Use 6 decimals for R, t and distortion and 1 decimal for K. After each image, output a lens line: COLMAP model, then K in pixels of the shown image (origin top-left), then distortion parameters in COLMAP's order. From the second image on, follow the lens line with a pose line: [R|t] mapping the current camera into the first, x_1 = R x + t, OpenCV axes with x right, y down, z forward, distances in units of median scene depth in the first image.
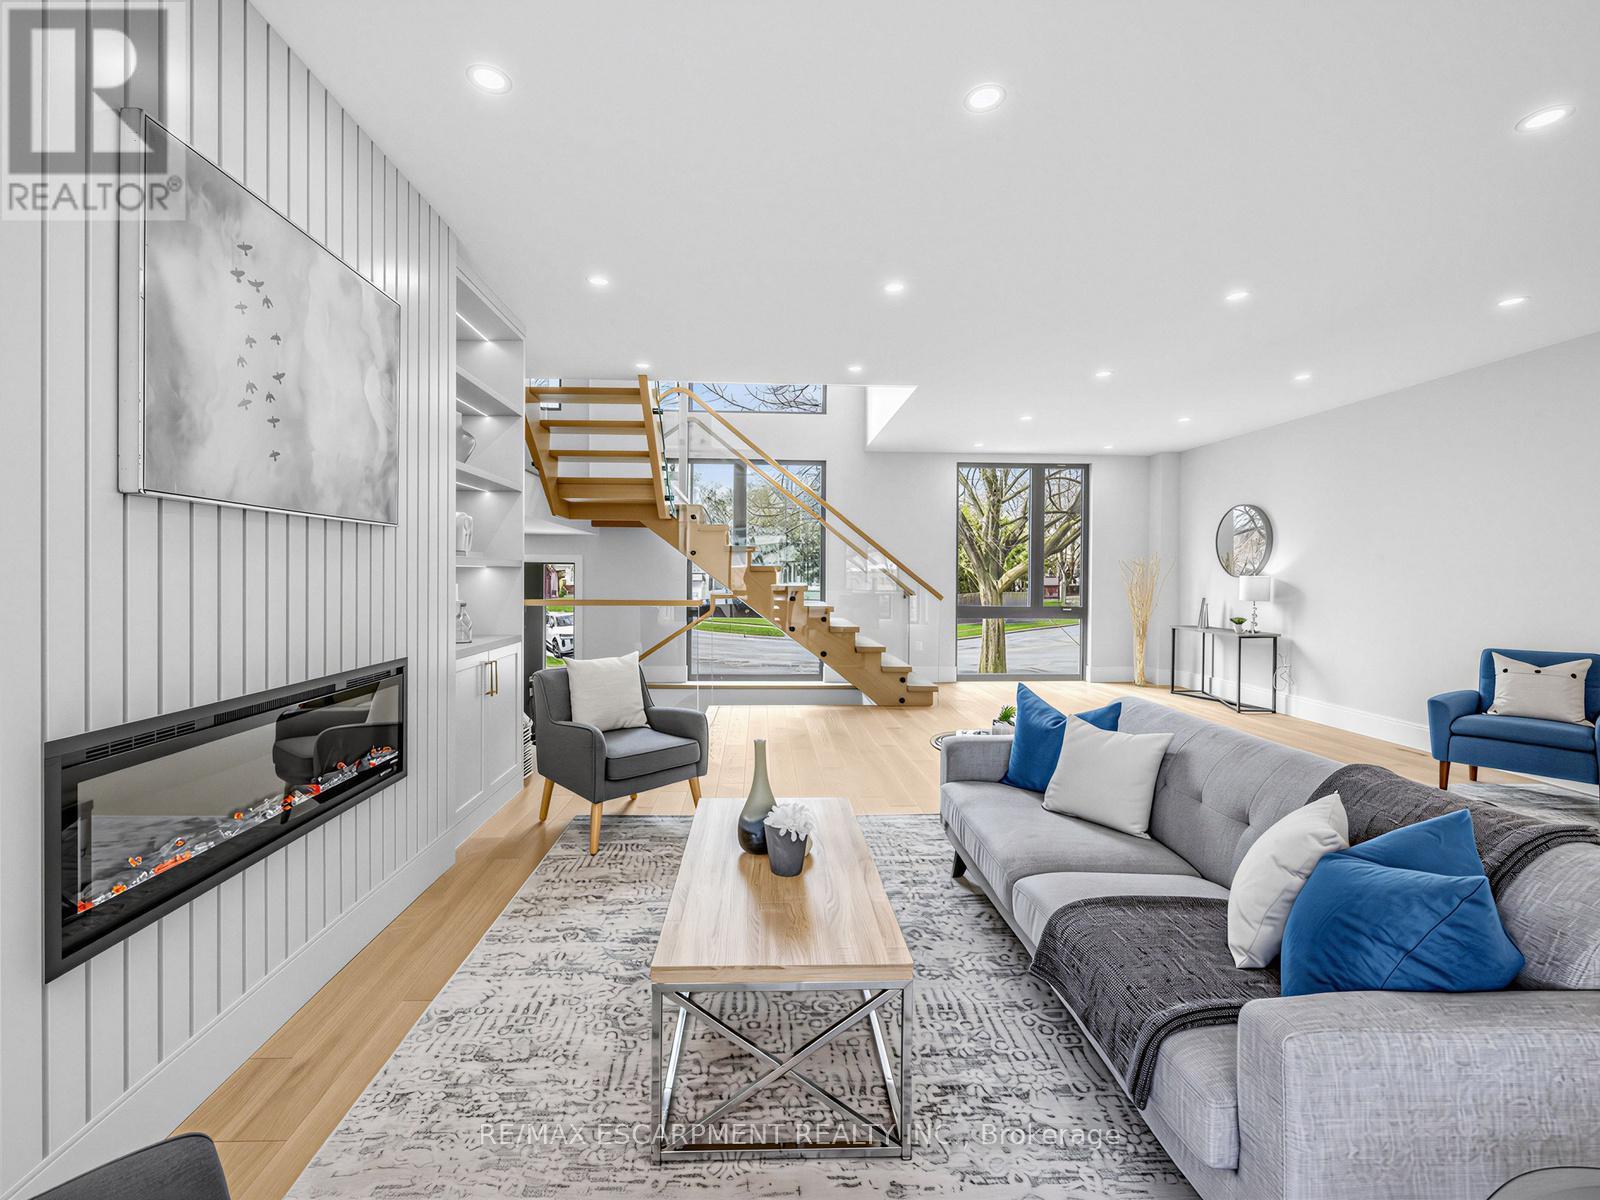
lens RADIAL K [[671.3, 0, 800.0], [0, 671.3, 600.0], [0, 0, 1]] dist [0.000611, 0.000069]
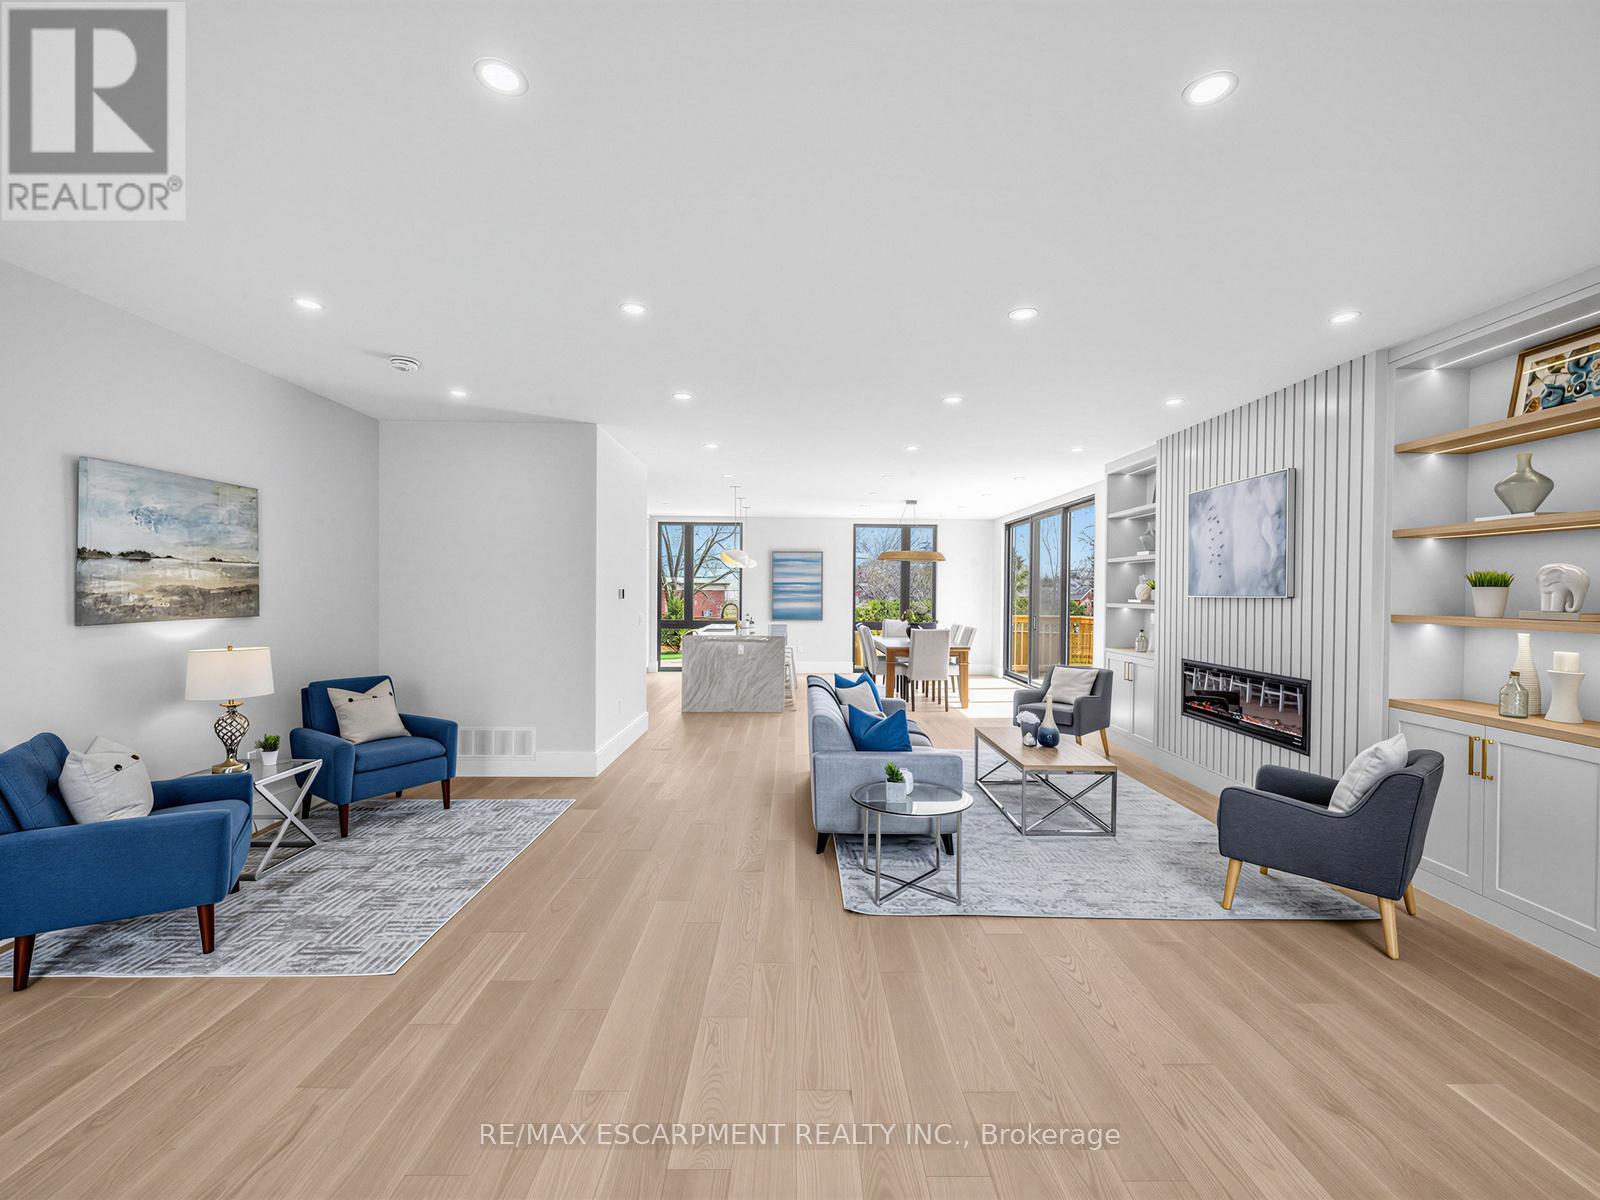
lens RADIAL K [[671.3, 0, 800.0], [0, 671.3, 600.0], [0, 0, 1]] dist [0.000611, 0.000069]
pose [[-0.999306, -0.010391, 0.035783, 0.699791], [-0.008581, 0.998694, 0.050374, -0.214509], [-0.036259, 0.050032, -0.998089, 3.295984]]
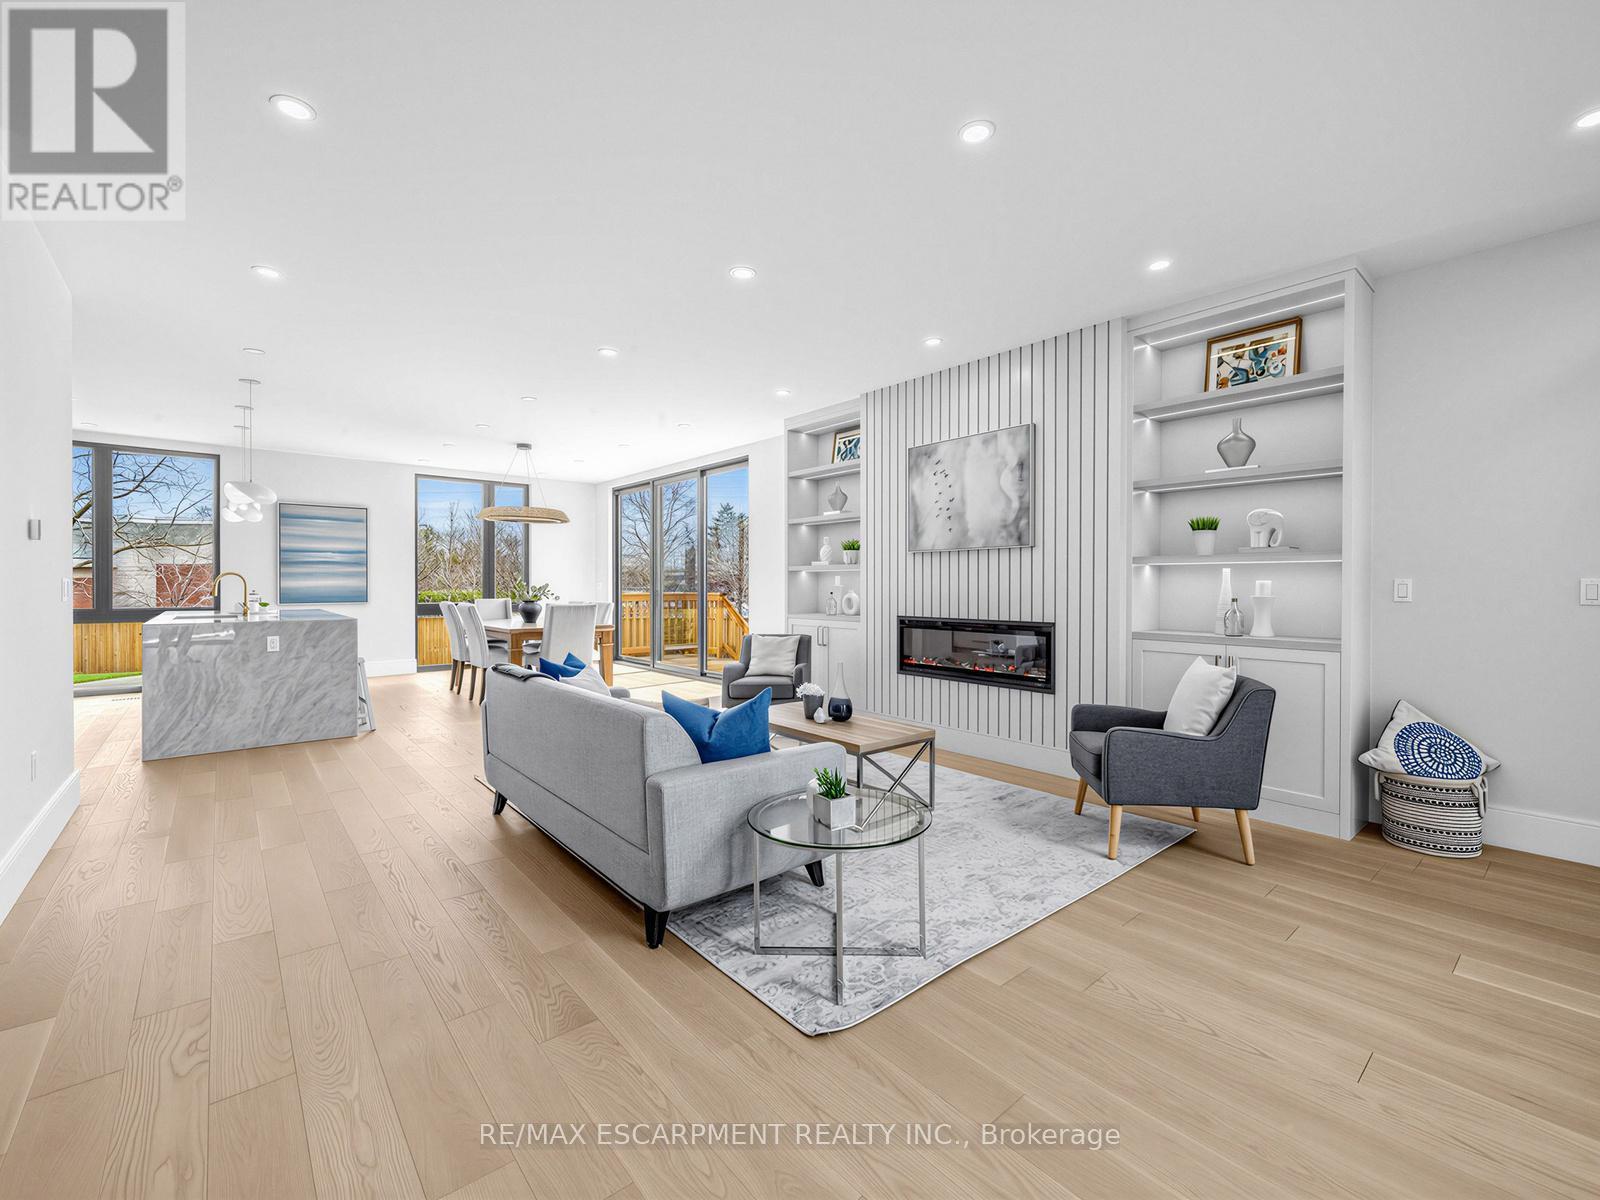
lens RADIAL K [[684.5, 0, 800.1], [0, 684.5, 589.8], [0, 0, 1]] dist [0.001945, -0.000255]
pose [[-0.787351, -0.000614, -0.616505, 1.214658], [-0.026521, 0.999108, 0.032875, -0.044509], [0.615934, 0.042235, -0.786665, 2.465525]]
